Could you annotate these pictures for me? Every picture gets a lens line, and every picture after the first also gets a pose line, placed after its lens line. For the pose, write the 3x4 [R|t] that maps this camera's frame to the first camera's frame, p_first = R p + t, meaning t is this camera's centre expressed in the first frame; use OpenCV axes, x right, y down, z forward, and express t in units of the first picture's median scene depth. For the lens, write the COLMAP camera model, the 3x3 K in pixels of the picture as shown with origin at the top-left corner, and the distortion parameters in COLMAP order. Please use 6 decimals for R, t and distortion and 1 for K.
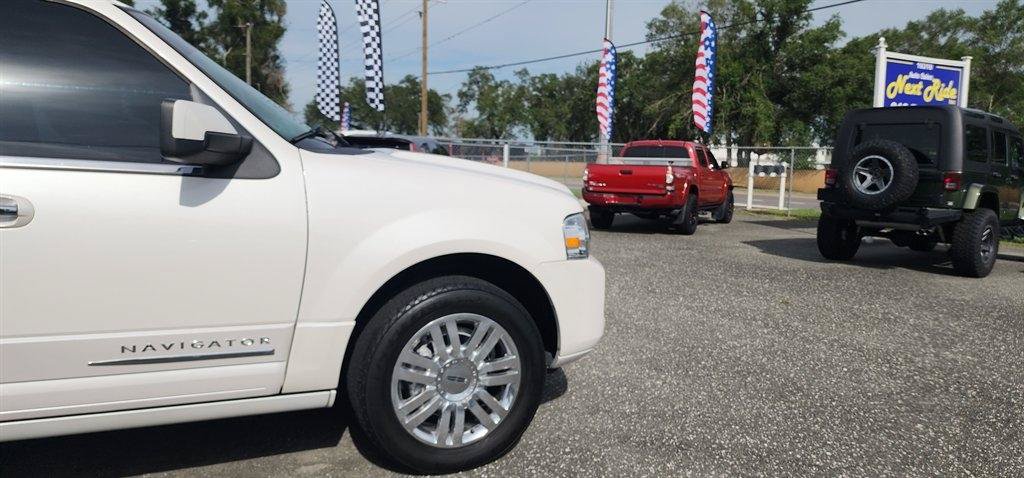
lens RADIAL K [[690.6, 0, 524.6], [0, 690.6, 254.9], [0, 0, 1]] dist [0.070051, -0.062102]
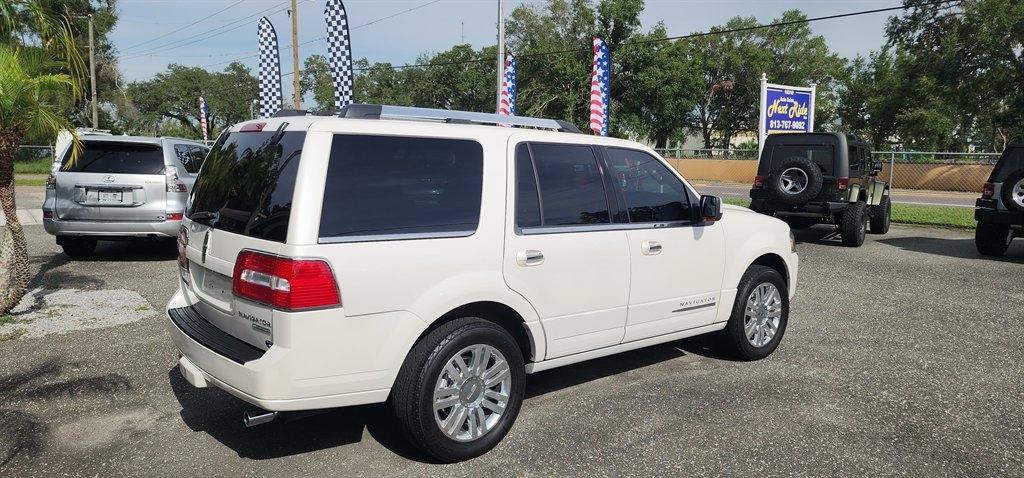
lens RADIAL K [[690.6, 0, 514.2], [0, 690.6, 233.2], [0, 0, 1]] dist [0.070051, -0.062102]
pose [[0.971008, -0.048271, 0.234124, -0.150756], [0.050369, 0.998726, -0.002987, -0.010947], [-0.233682, 0.014693, 0.972202, -0.100306]]
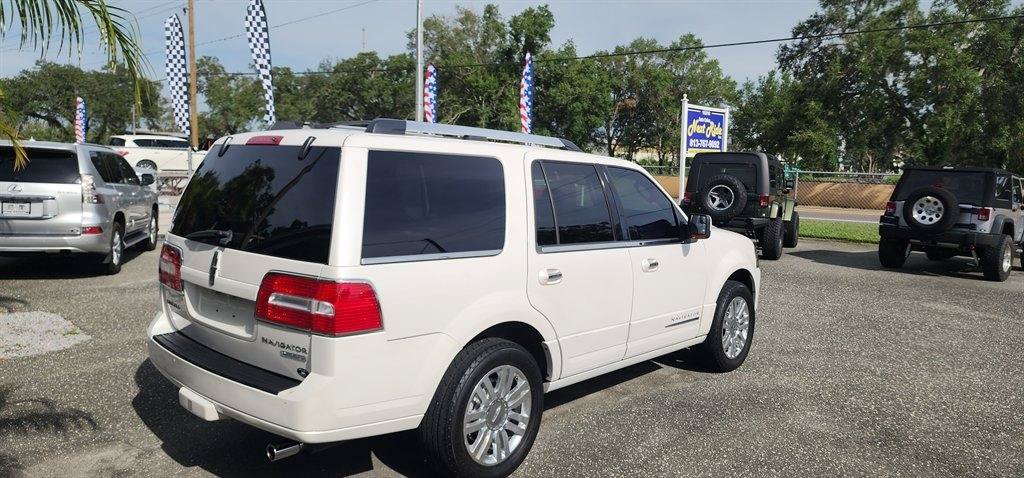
lens RADIAL K [[690.6, 0, 523.3], [0, 690.6, 241.9], [0, 0, 1]] dist [0.070051, -0.062102]
pose [[0.924413, -0.046898, 0.378500, -0.177212], [0.050652, 0.998716, 0.000038, -0.014060], [-0.378016, 0.019137, 0.925601, -0.090128]]
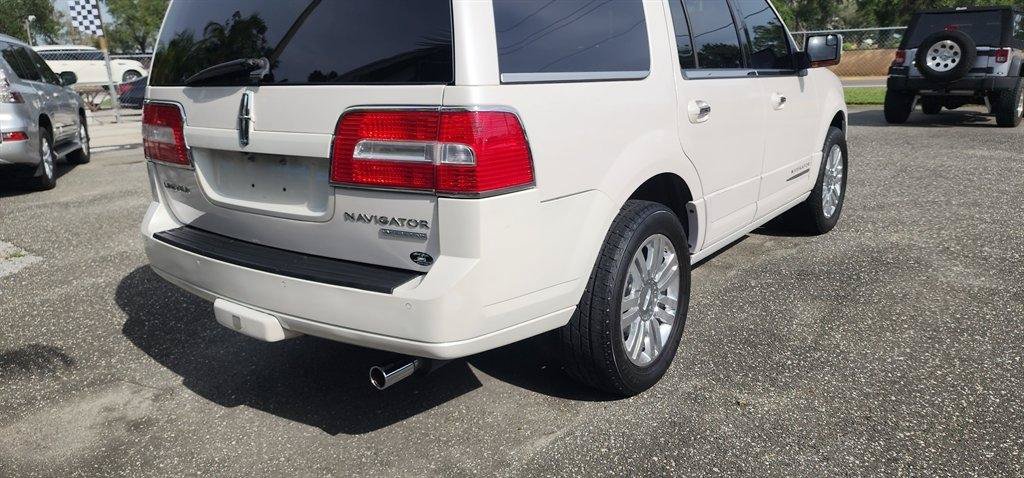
lens RADIAL K [[690.6, 0, 521.3], [0, 690.6, 236.0], [0, 0, 1]] dist [0.070051, -0.062102]
pose [[0.884045, -0.173547, 0.433987, -0.193137], [0.123492, 0.982244, 0.141233, -0.004781], [-0.450792, -0.071262, 0.889780, -0.033850]]
